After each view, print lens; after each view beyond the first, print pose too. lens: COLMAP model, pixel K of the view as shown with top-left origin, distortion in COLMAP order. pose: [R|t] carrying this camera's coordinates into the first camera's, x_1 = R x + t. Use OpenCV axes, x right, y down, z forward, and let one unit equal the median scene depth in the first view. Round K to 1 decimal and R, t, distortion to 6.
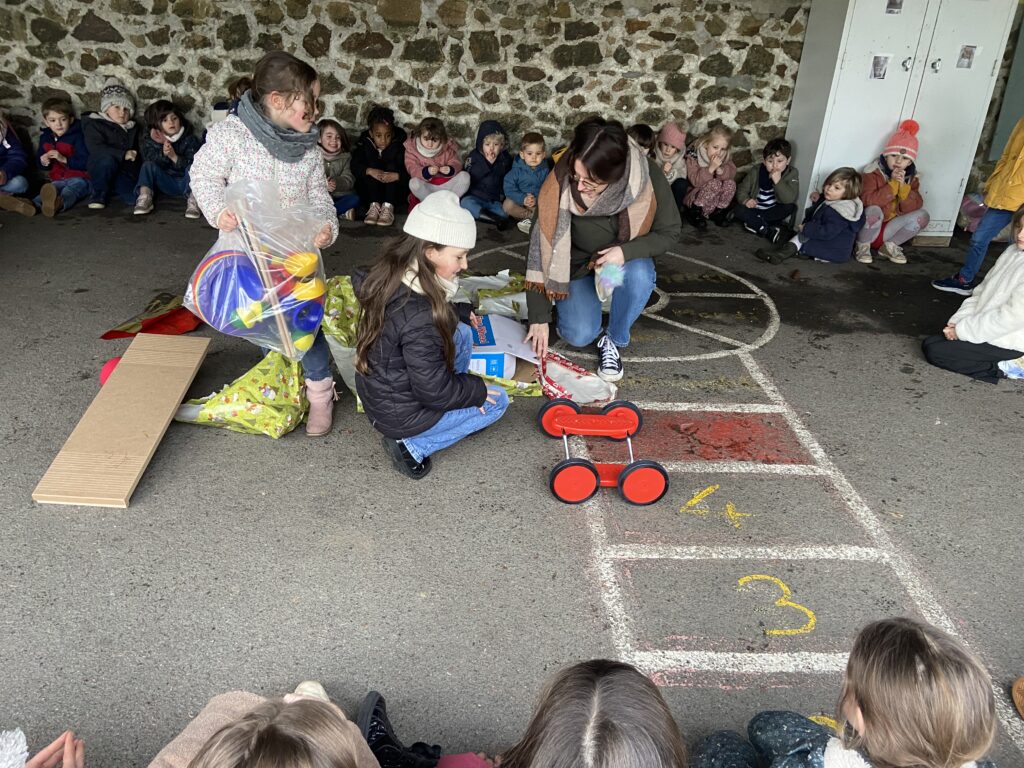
lens RADIAL K [[767.1, 0, 499.6], [0, 767.1, 374.8], [0, 0, 1]] dist [0.135644, -0.167270]
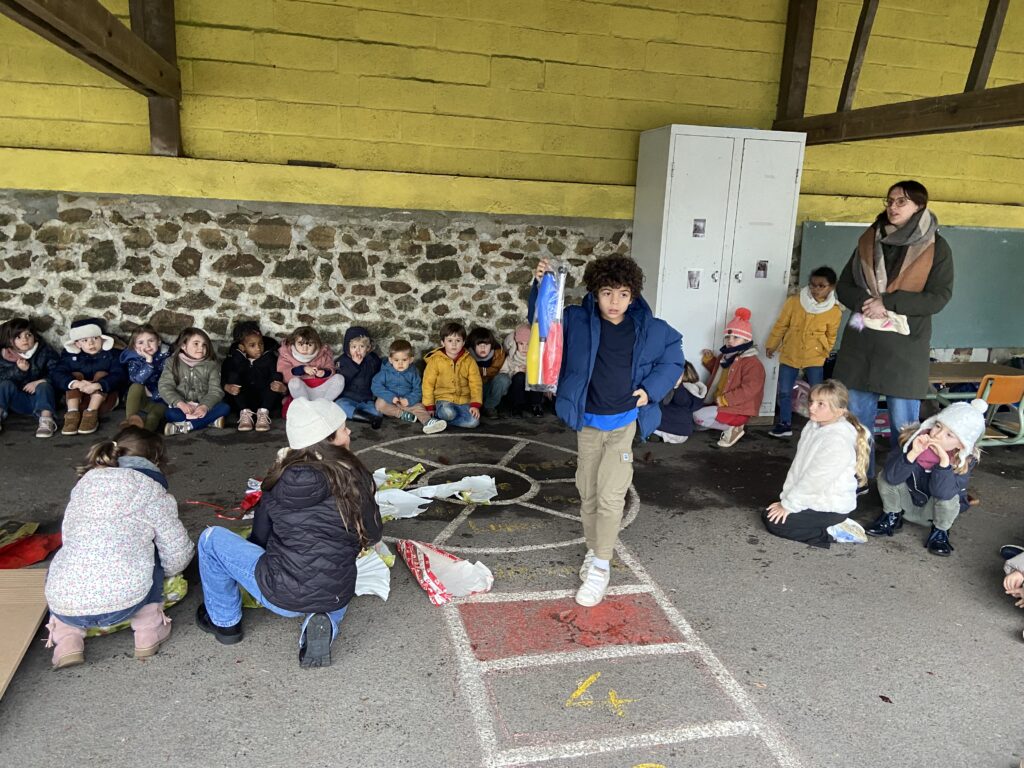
lens RADIAL K [[767.3, 0, 514.8], [0, 767.3, 375.2], [0, 0, 1]] dist [0.138406, -0.172366]
pose [[0.982243, -0.039963, 0.183310, -0.001513], [0.081793, 0.970525, -0.226696, -0.008036], [-0.168847, 0.237664, 0.956560, -0.034333]]
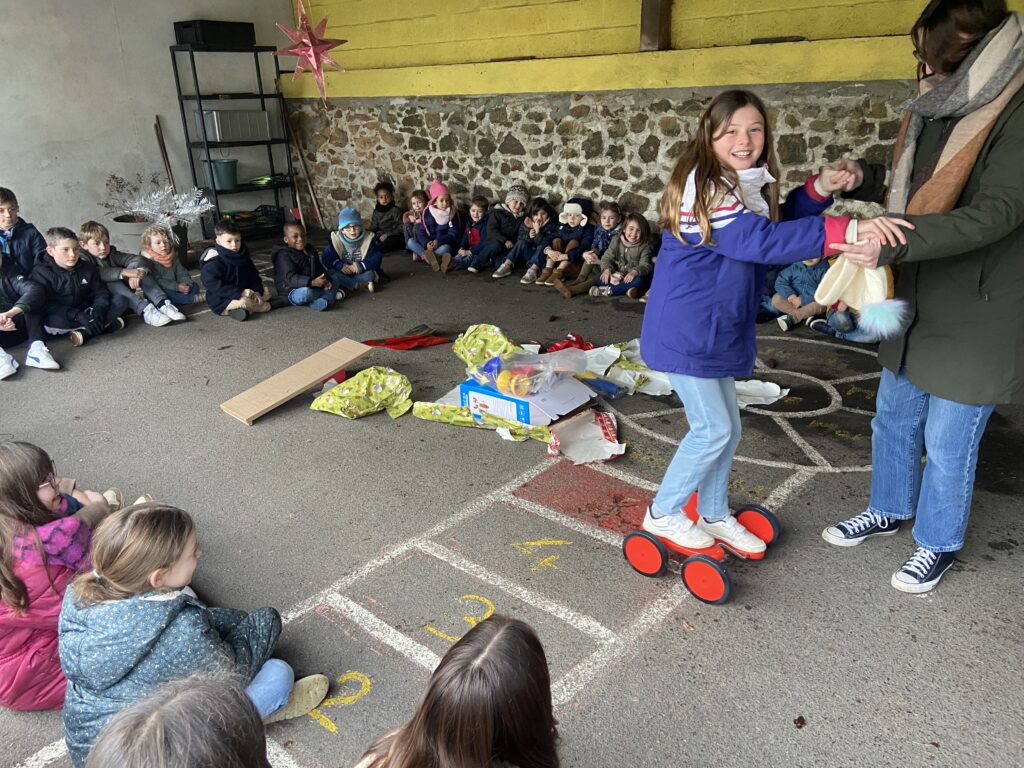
lens RADIAL K [[779.2, 0, 513.0], [0, 779.2, 375.7], [0, 0, 1]] dist [0.140400, -0.180759]
pose [[0.714117, 0.176645, -0.677372, 0.488603], [-0.255517, 0.966650, -0.017295, -0.022423], [0.651727, 0.185430, 0.735437, 0.053619]]
